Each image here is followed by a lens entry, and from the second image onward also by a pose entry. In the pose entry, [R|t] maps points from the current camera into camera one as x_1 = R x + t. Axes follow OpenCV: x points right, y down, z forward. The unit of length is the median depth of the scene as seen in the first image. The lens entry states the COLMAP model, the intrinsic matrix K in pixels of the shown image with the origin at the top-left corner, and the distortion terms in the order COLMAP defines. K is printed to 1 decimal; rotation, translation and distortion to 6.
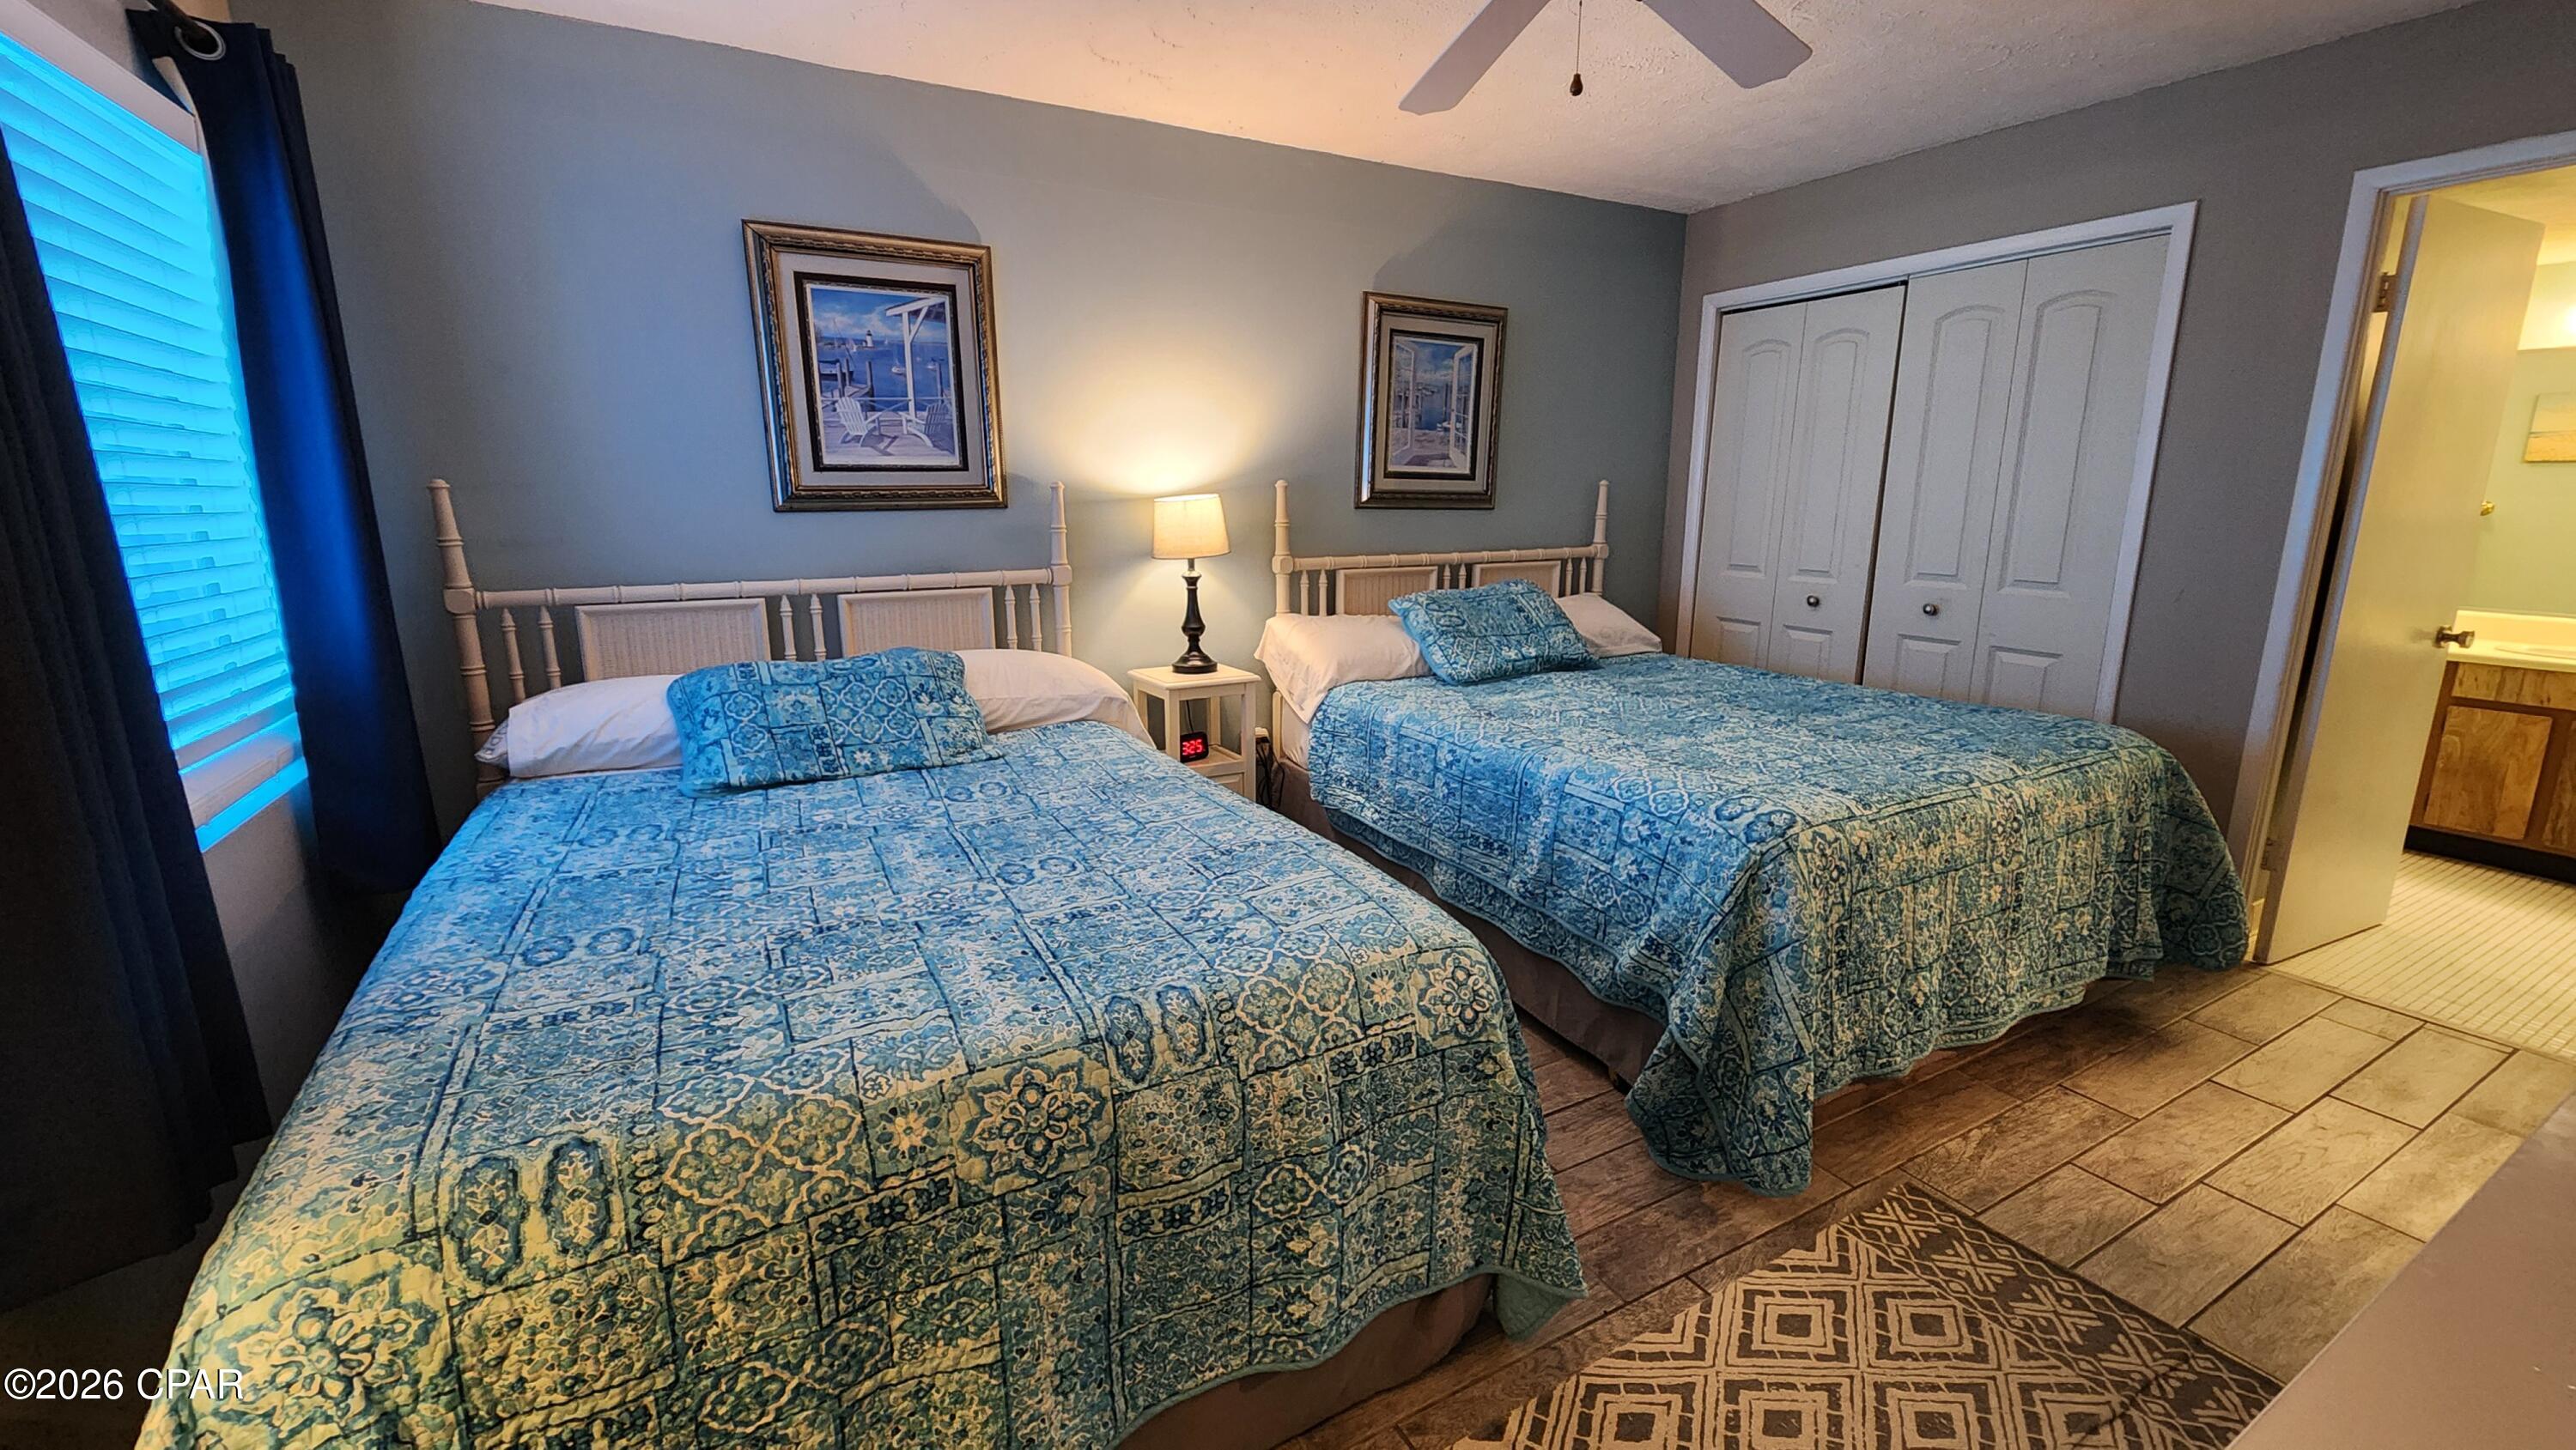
lens RADIAL K [[1043.2, 0, 1297.2], [0, 1043.2, 716.7], [0, 0, 1]] dist [0.002177, -0.000670]
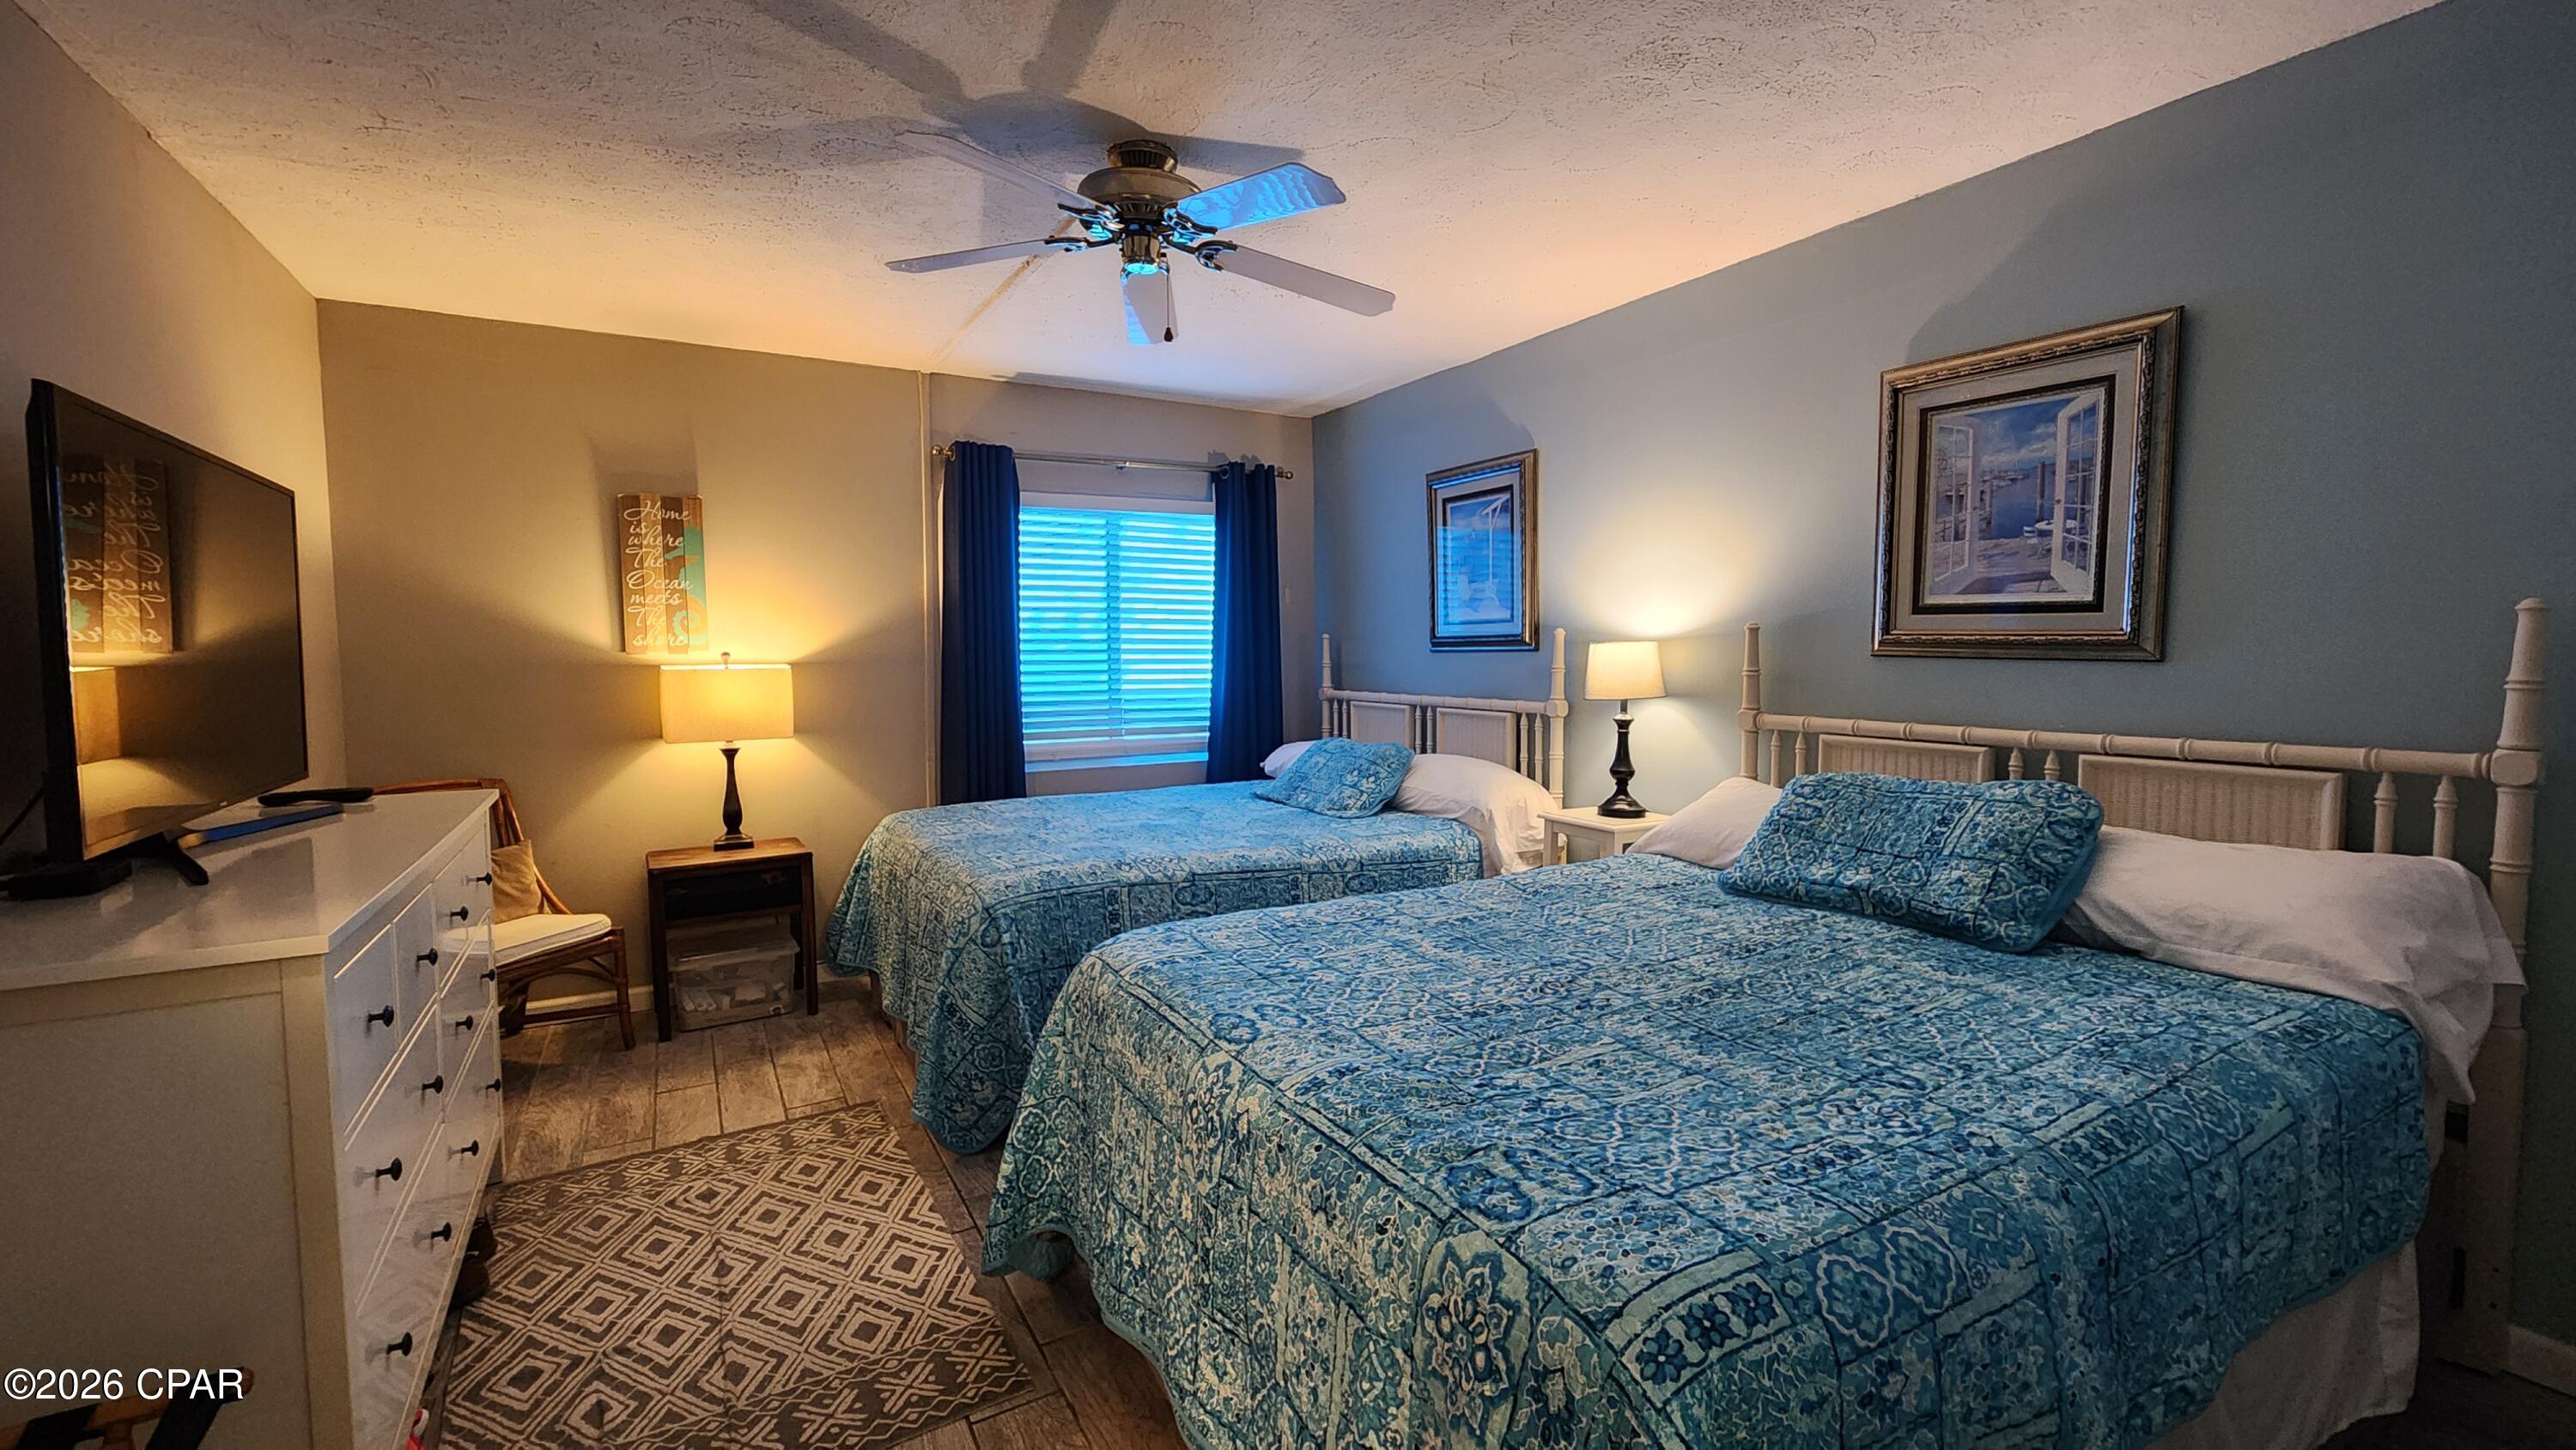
lens RADIAL K [[1043.2, 0, 1294.3], [0, 1043.2, 726.0], [0, 0, 1]] dist [0.002177, -0.000670]
pose [[0.032407, 0.075890, -0.996589, 0.912614], [-0.208150, 0.975763, 0.067535, -0.135320], [0.977560, 0.205252, 0.047418, 0.671003]]
